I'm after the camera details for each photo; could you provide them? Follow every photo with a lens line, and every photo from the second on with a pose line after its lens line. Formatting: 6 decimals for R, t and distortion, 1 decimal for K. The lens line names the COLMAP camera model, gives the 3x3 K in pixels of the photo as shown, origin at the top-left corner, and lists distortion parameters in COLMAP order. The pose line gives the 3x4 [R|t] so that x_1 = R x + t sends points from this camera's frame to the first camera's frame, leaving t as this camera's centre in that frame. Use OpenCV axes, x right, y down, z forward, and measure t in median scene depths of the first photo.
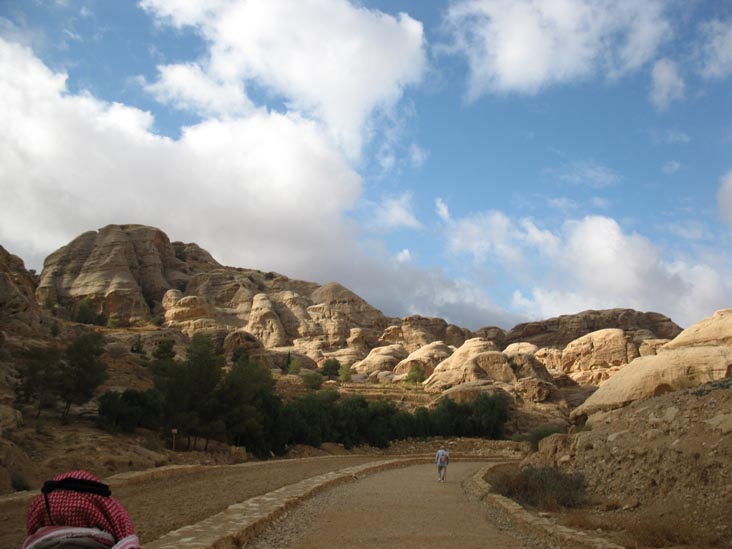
lens RADIAL K [[746.7, 0, 366.0], [0, 746.7, 274.5], [0, 0, 1]] dist [-0.195660, 0.217778]
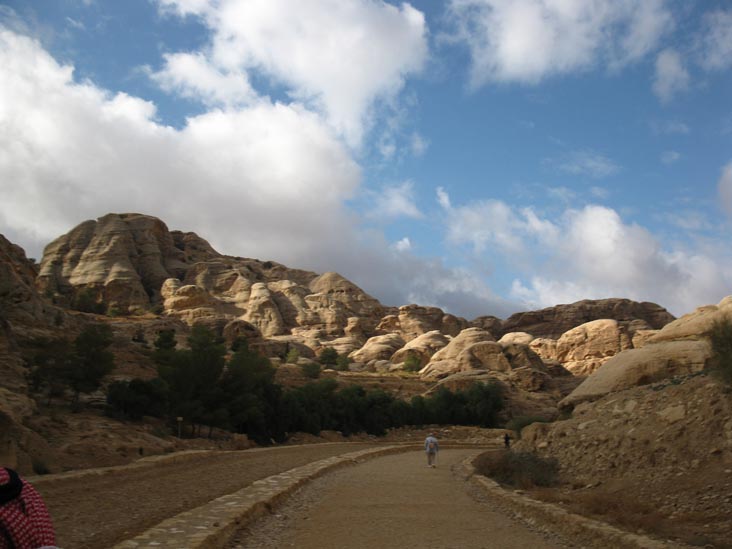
lens RADIAL K [[746.7, 0, 366.0], [0, 746.7, 274.5], [0, 0, 1]] dist [-0.195660, 0.217778]
pose [[0.999988, 0.003411, 0.003626, -0.000502], [-0.003468, 0.999869, 0.015818, -0.003169], [-0.003571, -0.015830, 0.999868, -0.014420]]
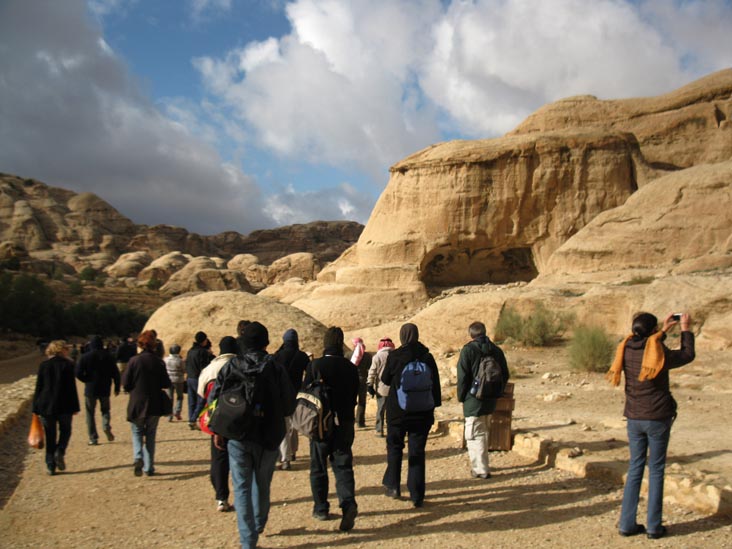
lens RADIAL K [[746.7, 0, 366.0], [0, 746.7, 274.5], [0, 0, 1]] dist [-0.195660, 0.217778]
pose [[0.945733, 0.025030, 0.323980, -0.001400], [-0.072222, 0.988282, 0.134471, -0.082480], [-0.316818, -0.150573, 0.936458, -0.340191]]
